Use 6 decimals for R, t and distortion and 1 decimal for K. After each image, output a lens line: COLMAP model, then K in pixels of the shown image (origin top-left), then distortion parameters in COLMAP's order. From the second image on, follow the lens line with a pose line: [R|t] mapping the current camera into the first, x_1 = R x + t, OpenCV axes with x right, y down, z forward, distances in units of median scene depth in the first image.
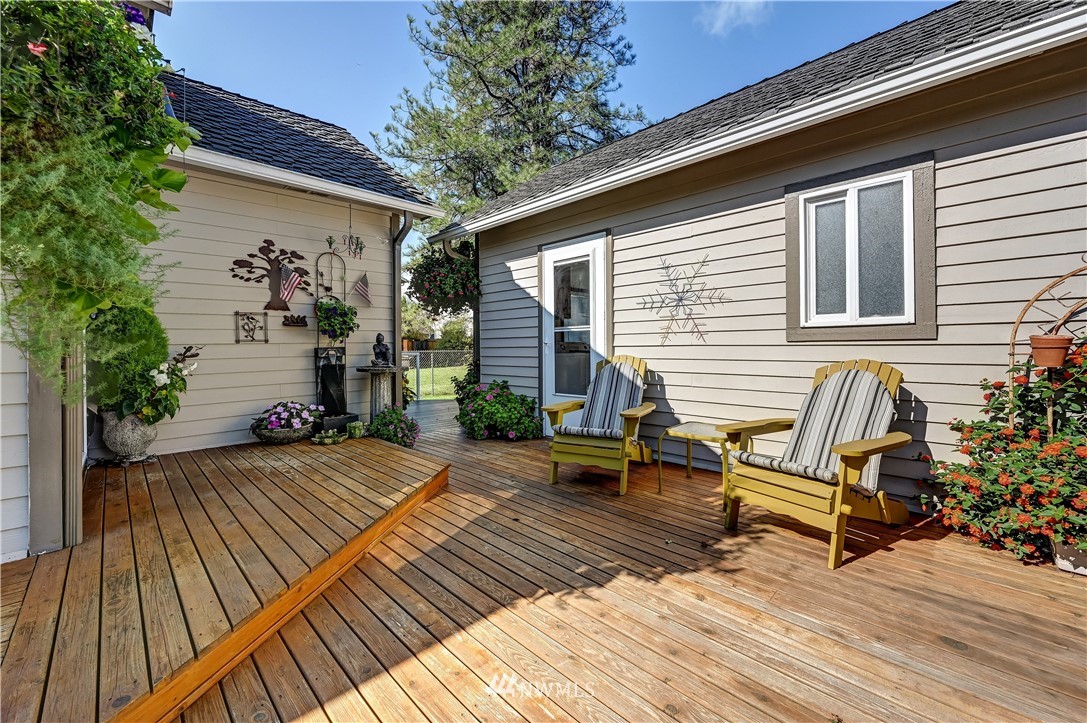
lens RADIAL K [[432.8, 0, 540.4], [0, 432.8, 344.1], [0, 0, 1]] dist [-0.009869, -0.000815]
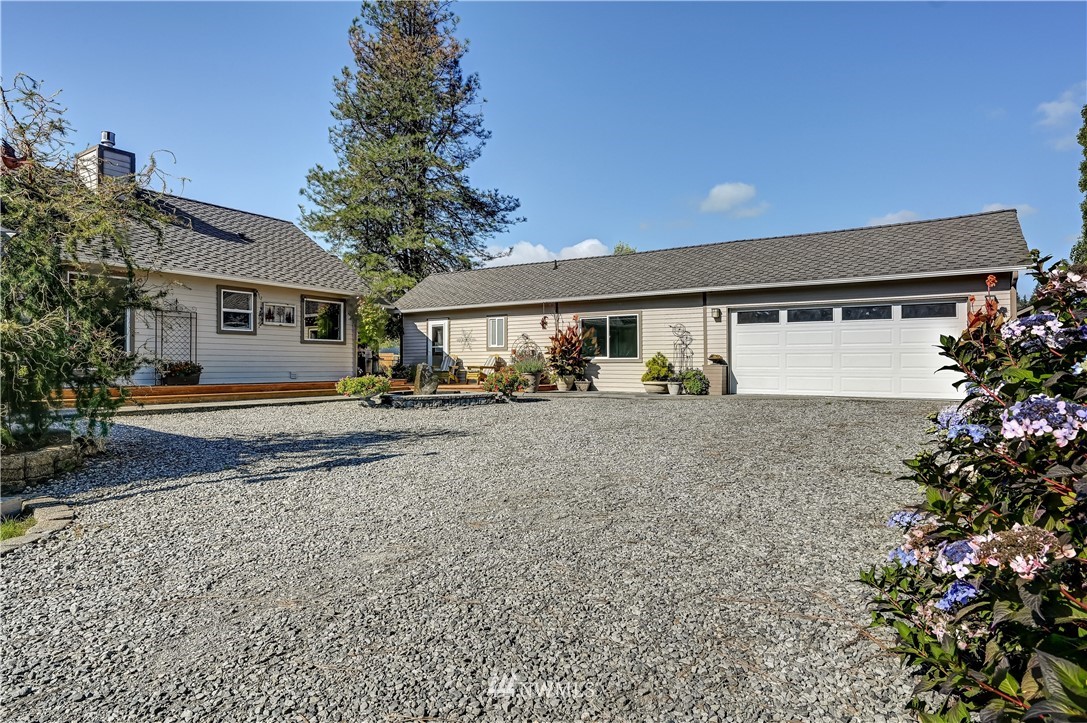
lens RADIAL K [[599.1, 0, 537.8], [0, 599.1, 361.2], [0, 0, 1]] dist [-0.002530, -0.000088]
pose [[0.972829, 0.014902, 0.231047, -0.244771], [-0.012515, 0.999852, -0.011795, 0.125111], [-0.231188, 0.008583, 0.972871, -3.712035]]
